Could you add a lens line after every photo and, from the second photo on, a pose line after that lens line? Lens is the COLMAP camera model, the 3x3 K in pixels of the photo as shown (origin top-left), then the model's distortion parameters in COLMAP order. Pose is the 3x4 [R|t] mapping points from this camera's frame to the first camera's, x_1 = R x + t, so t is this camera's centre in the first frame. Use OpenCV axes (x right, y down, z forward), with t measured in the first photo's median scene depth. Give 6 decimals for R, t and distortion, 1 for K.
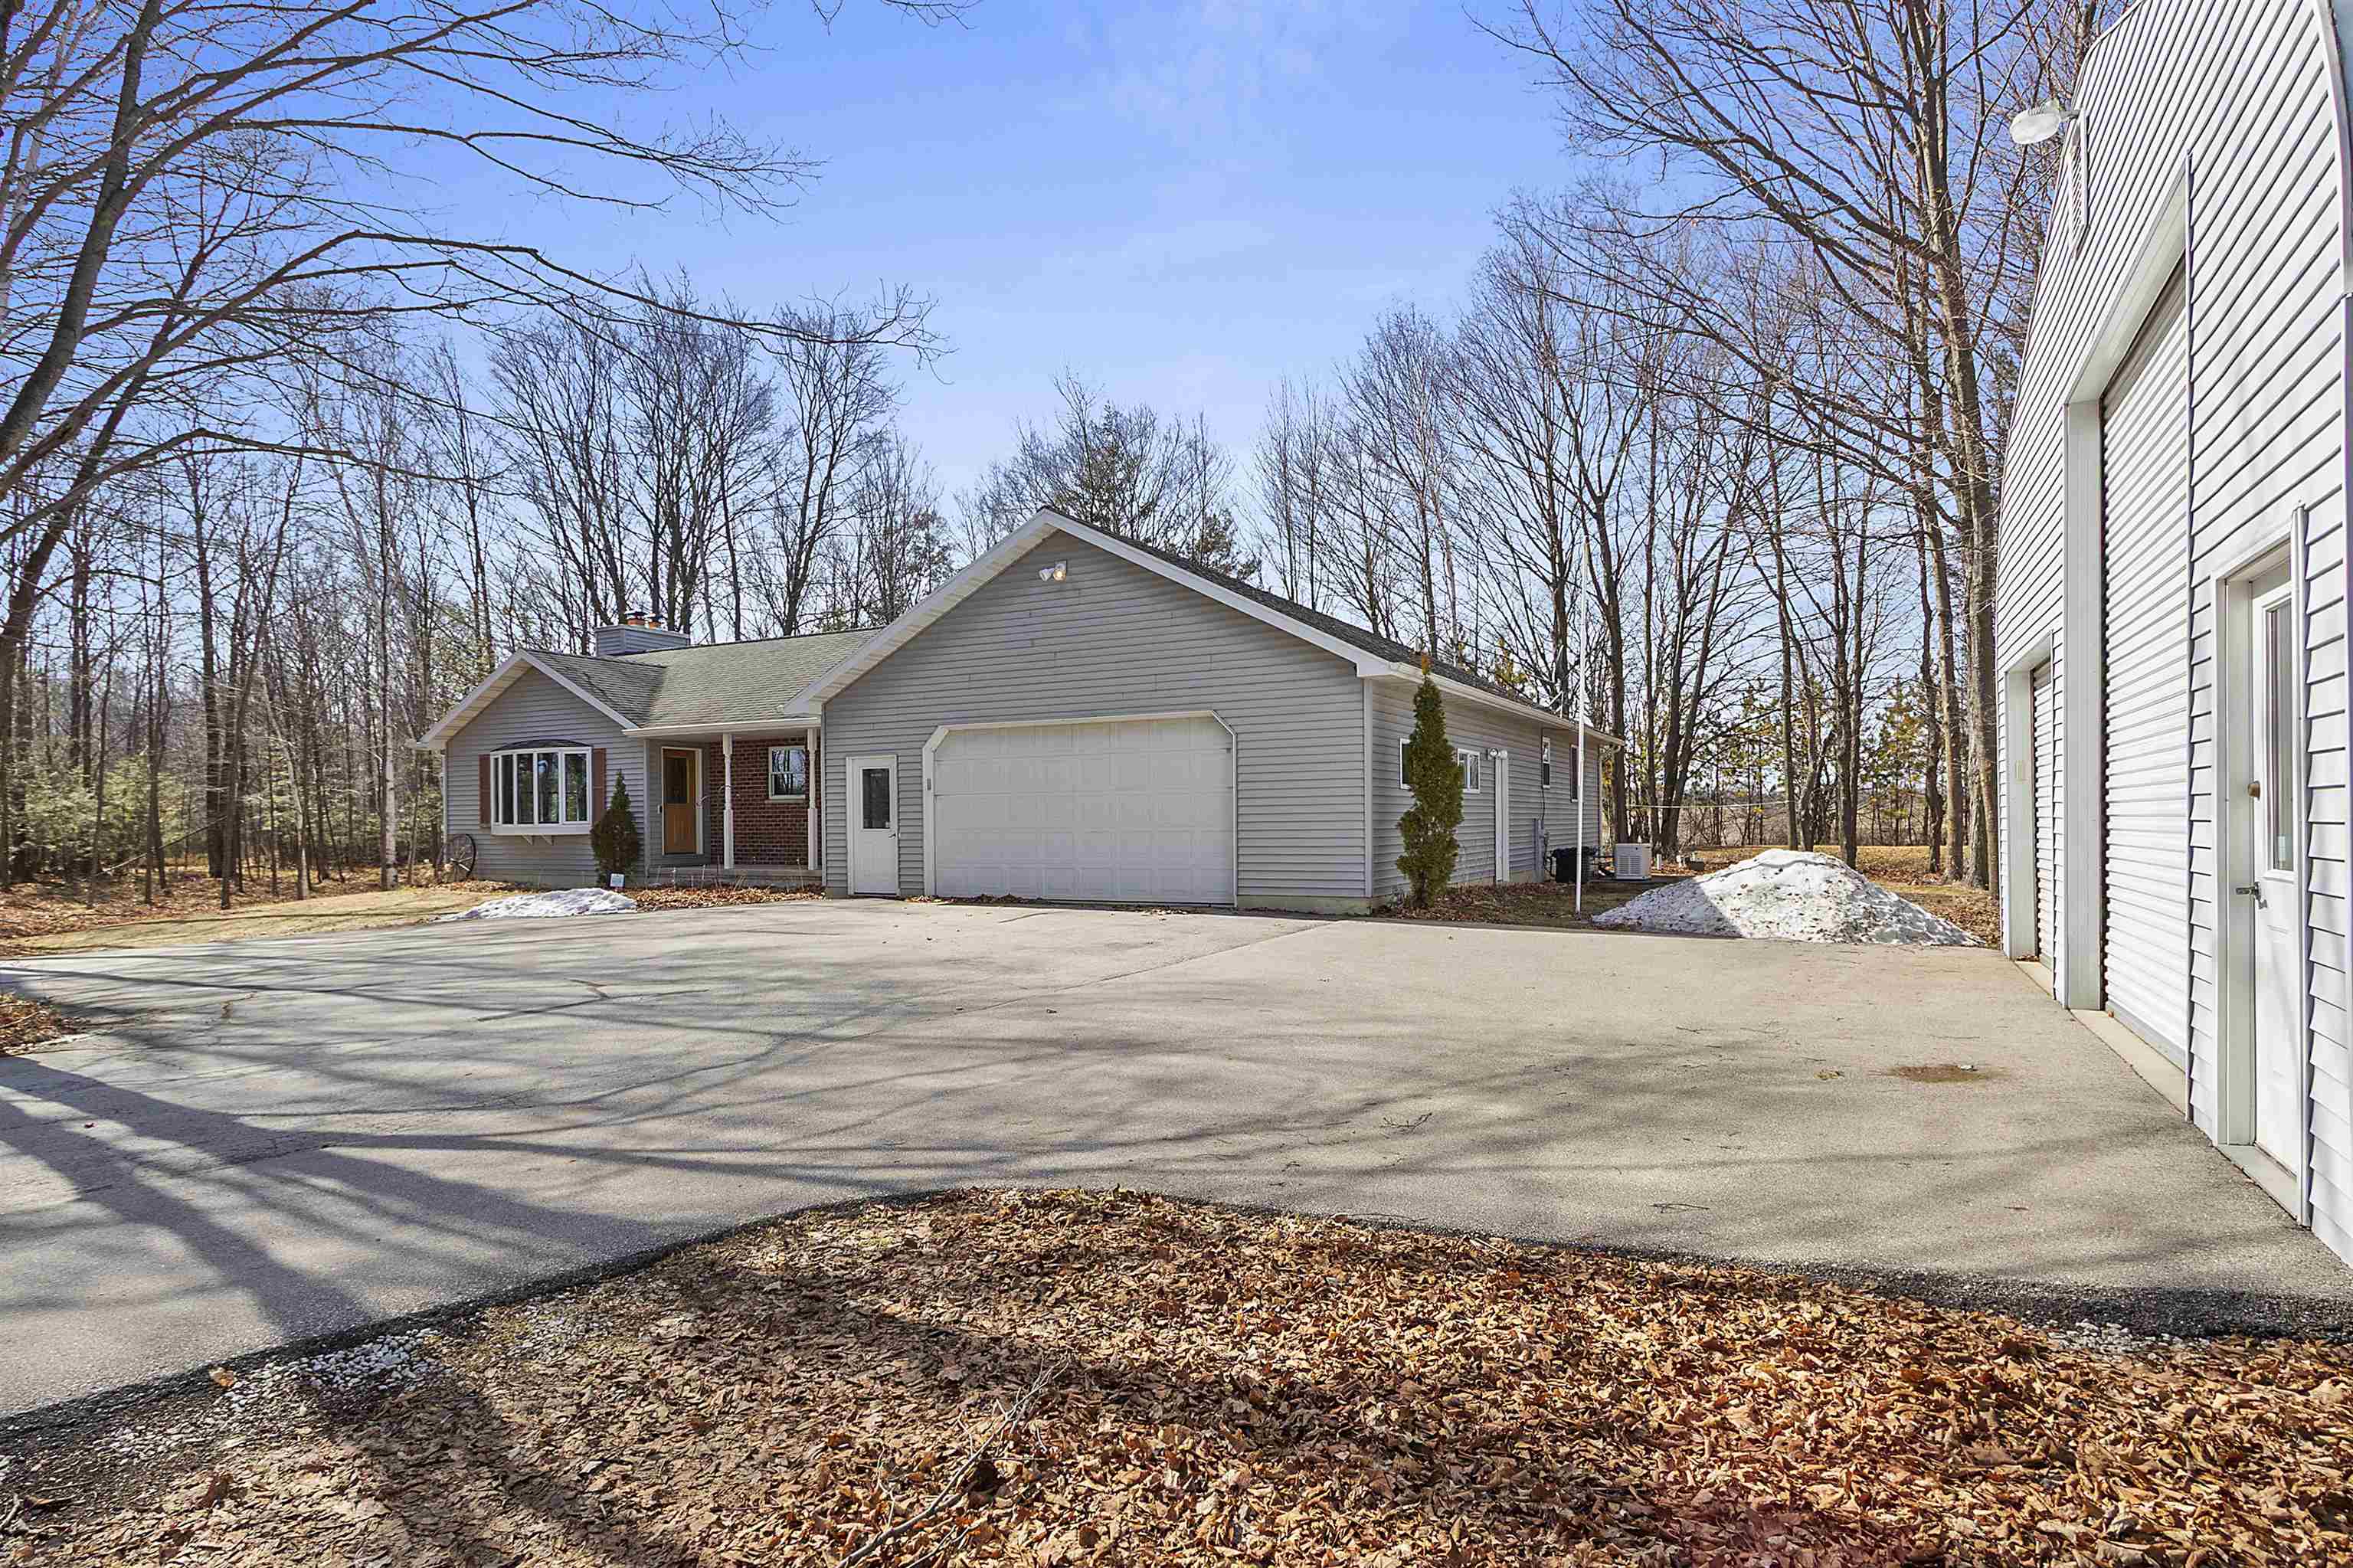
lens RADIAL K [[1249.6, 0, 1148.1], [0, 1249.6, 823.1], [0, 0, 1]] dist [0.016441, -0.000223]
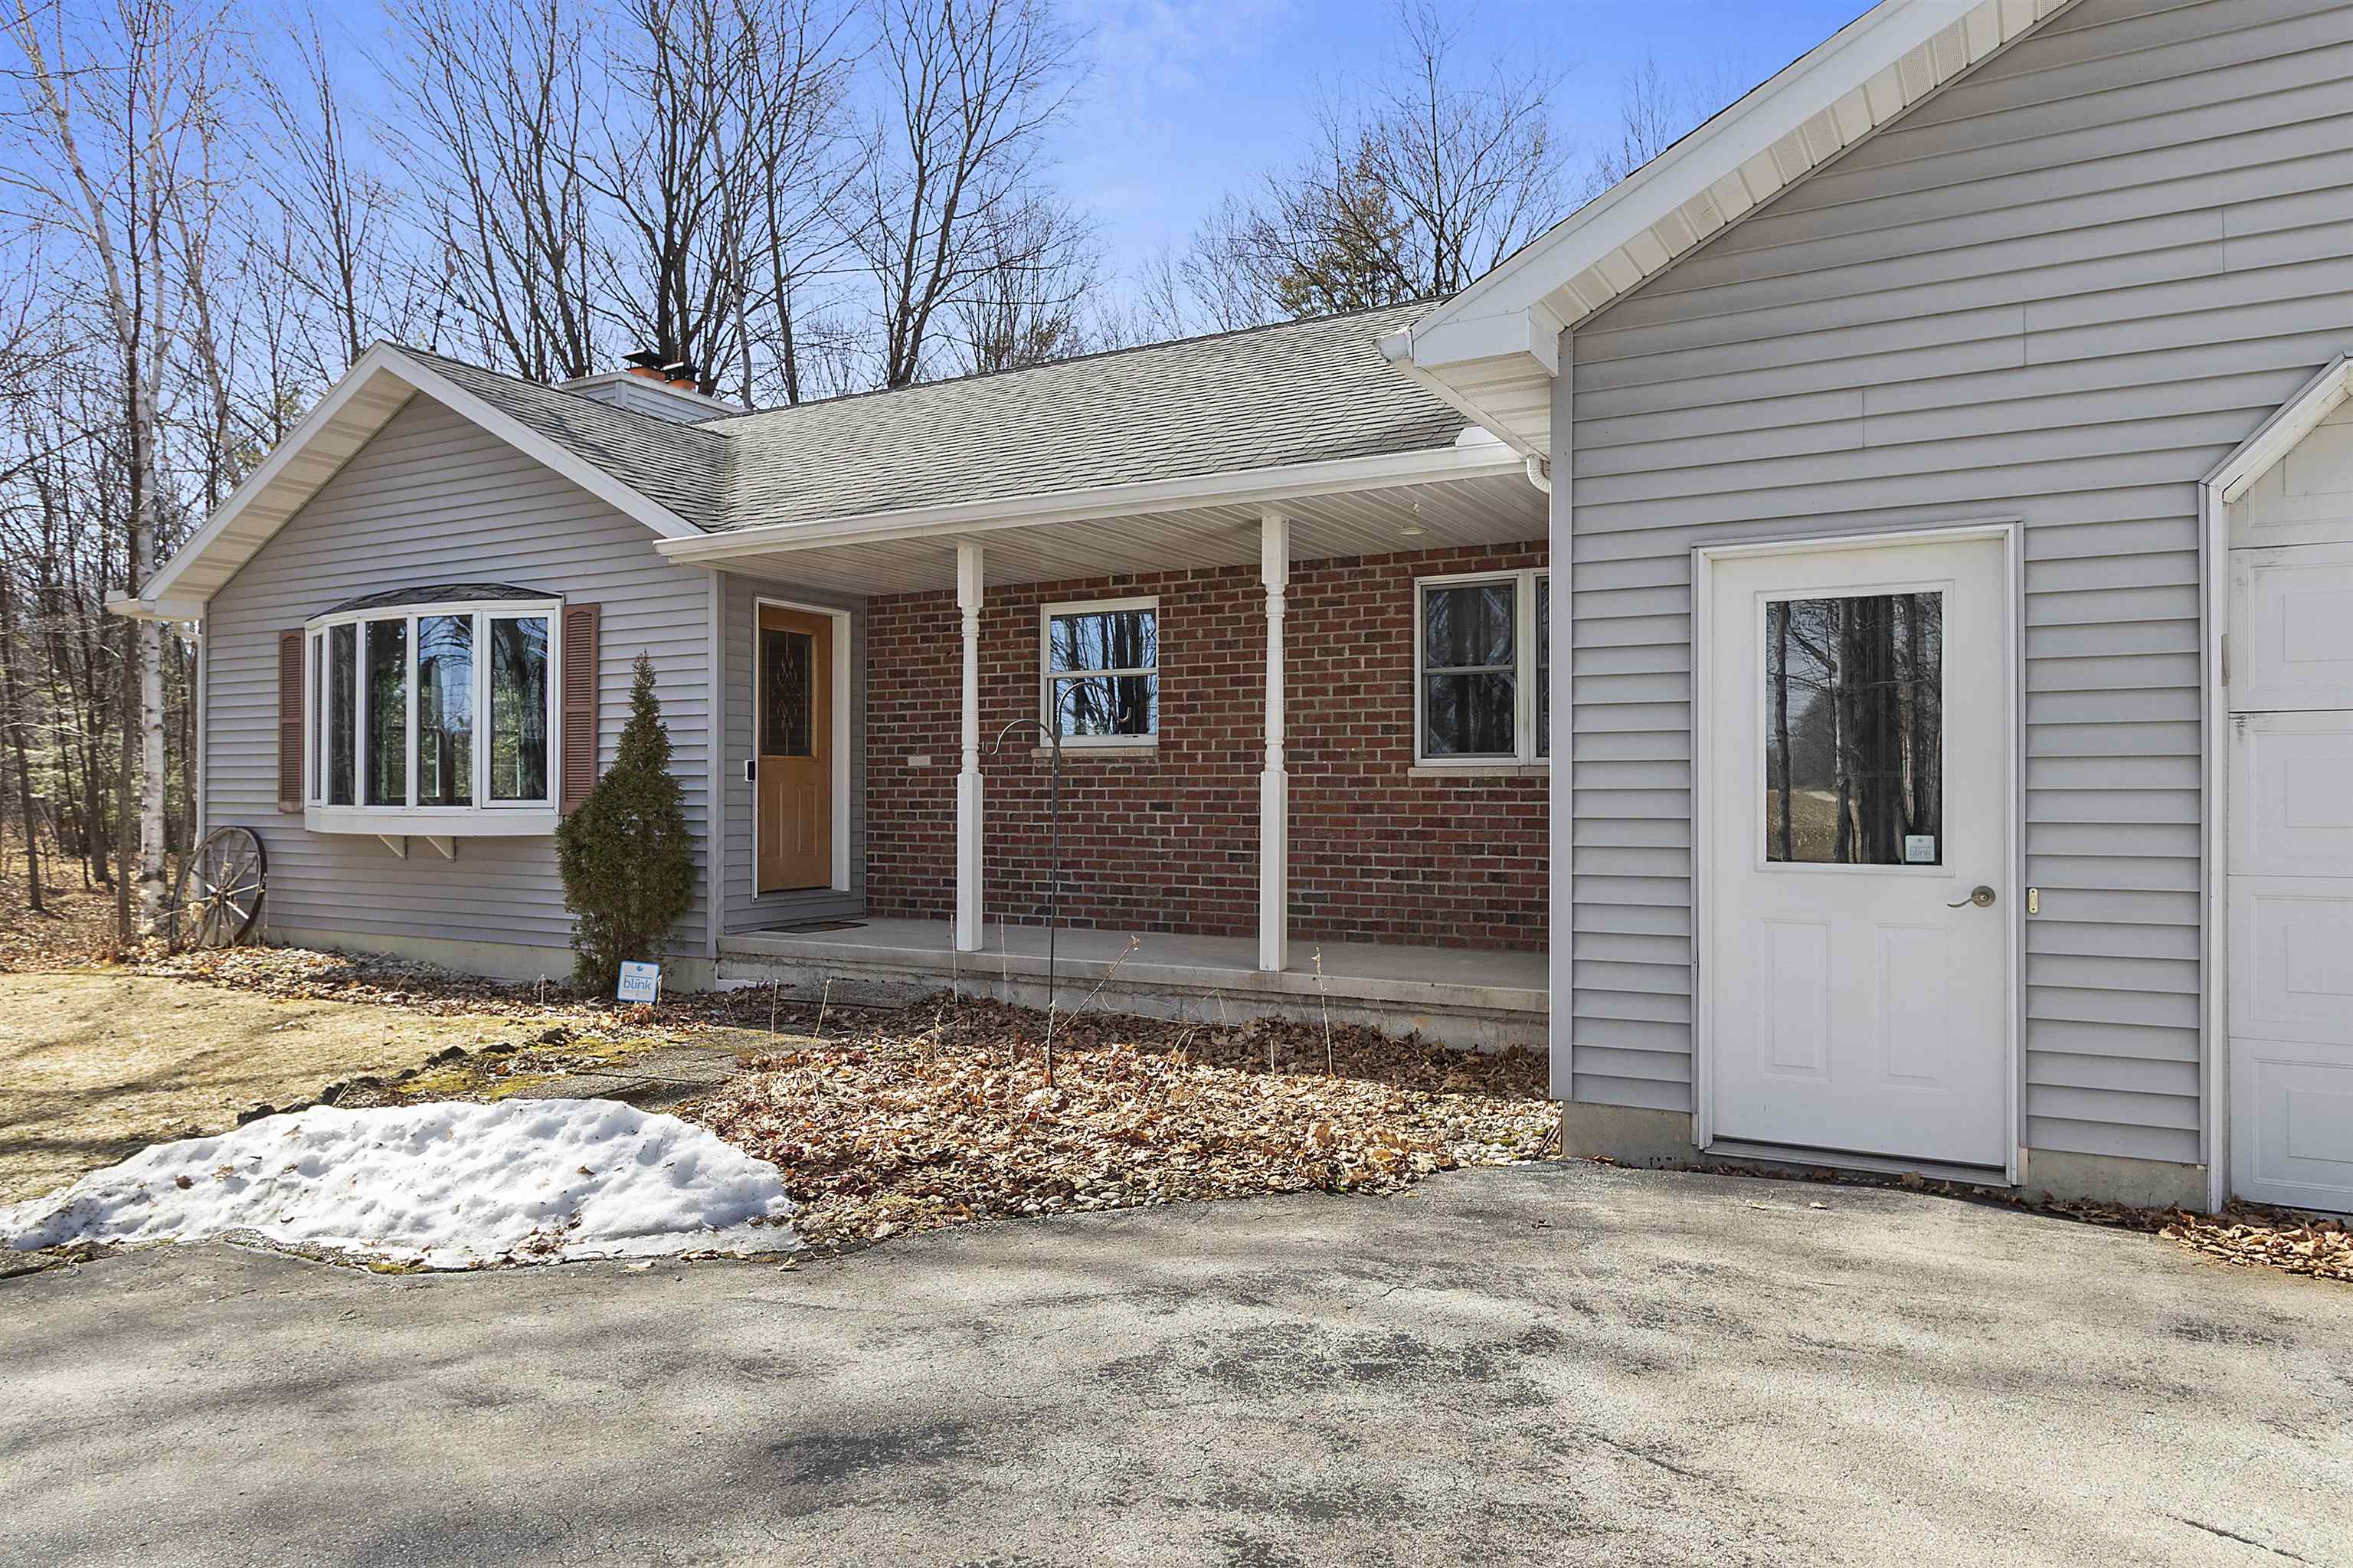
lens RADIAL K [[1518.1, 0, 1171.6], [0, 1518.1, 779.0], [0, 0, 1]] dist [0.008128, 0.000778]
pose [[0.999826, 0.011124, -0.014954, -0.257330], [-0.011315, 0.999855, -0.012723, -0.004361], [0.014811, 0.012890, 0.999807, 0.556515]]
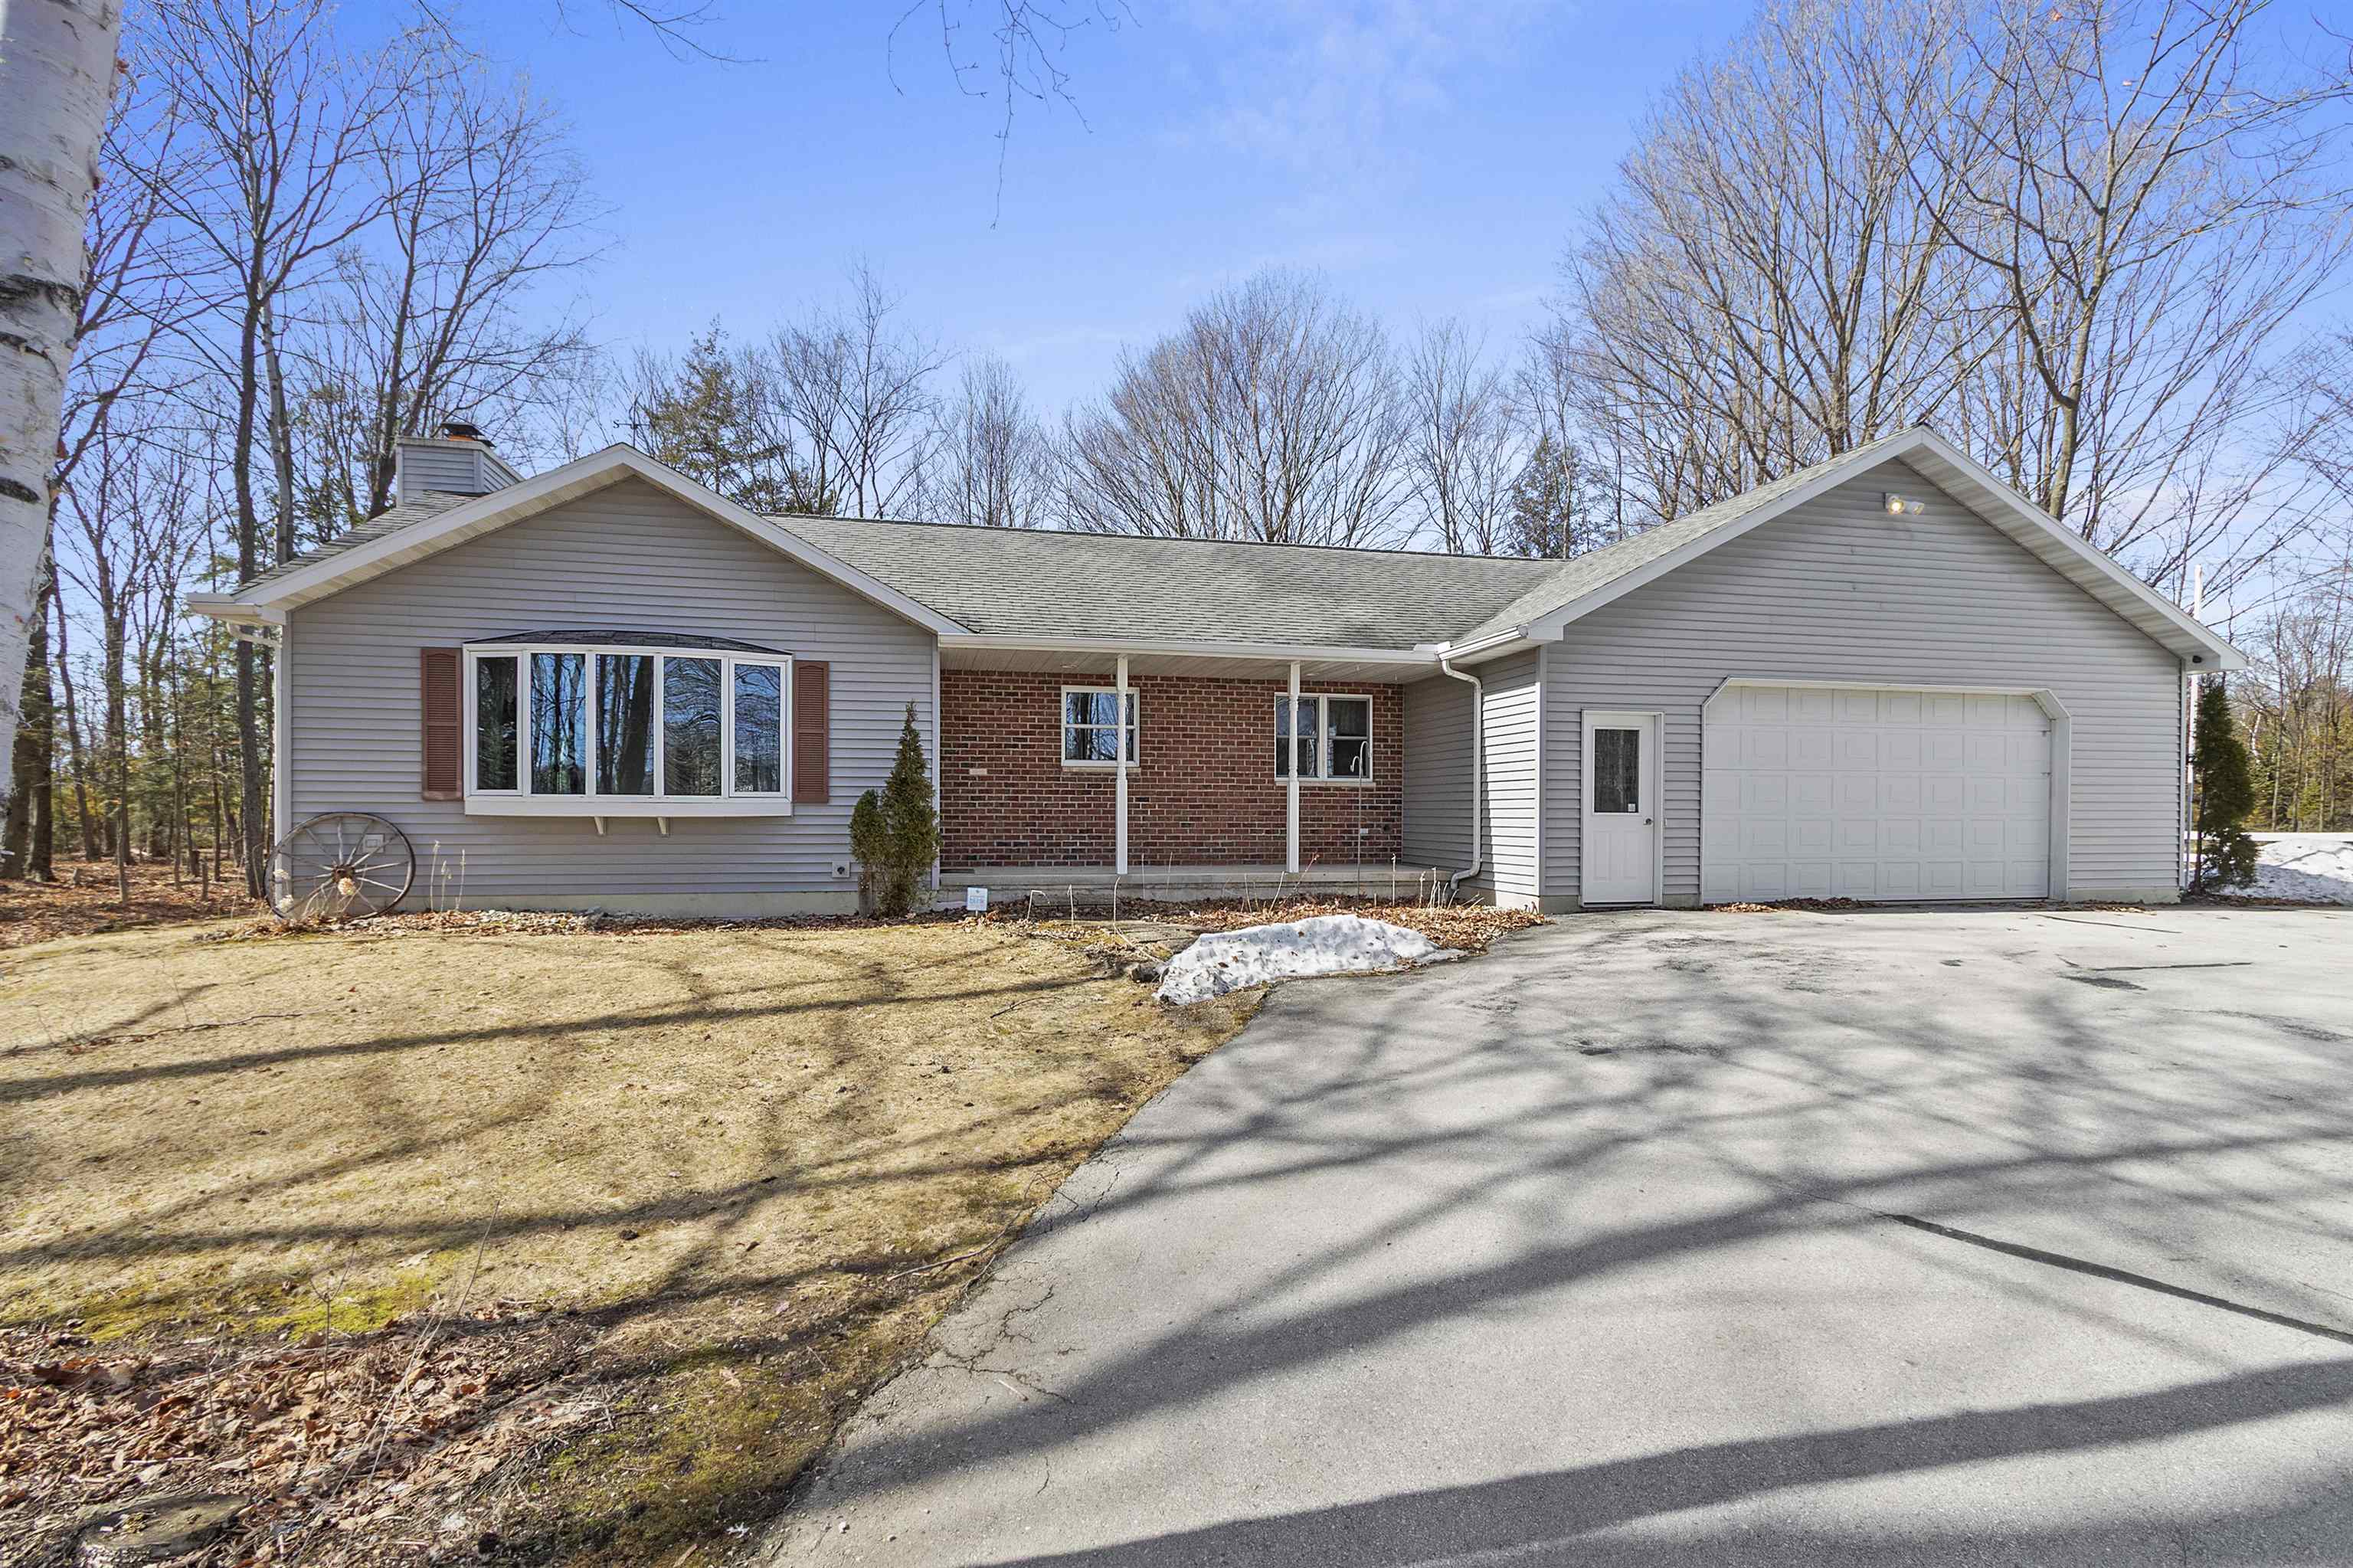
lens RADIAL K [[1068.5, 0, 1178.5], [0, 1068.5, 799.9], [0, 0, 1]] dist [-0.001144, 0.000269]
pose [[0.751485, 0.021380, 0.659404, -0.620259], [-0.009939, 0.999728, -0.021088, 0.009831], [-0.659675, 0.009293, 0.751493, 0.541439]]
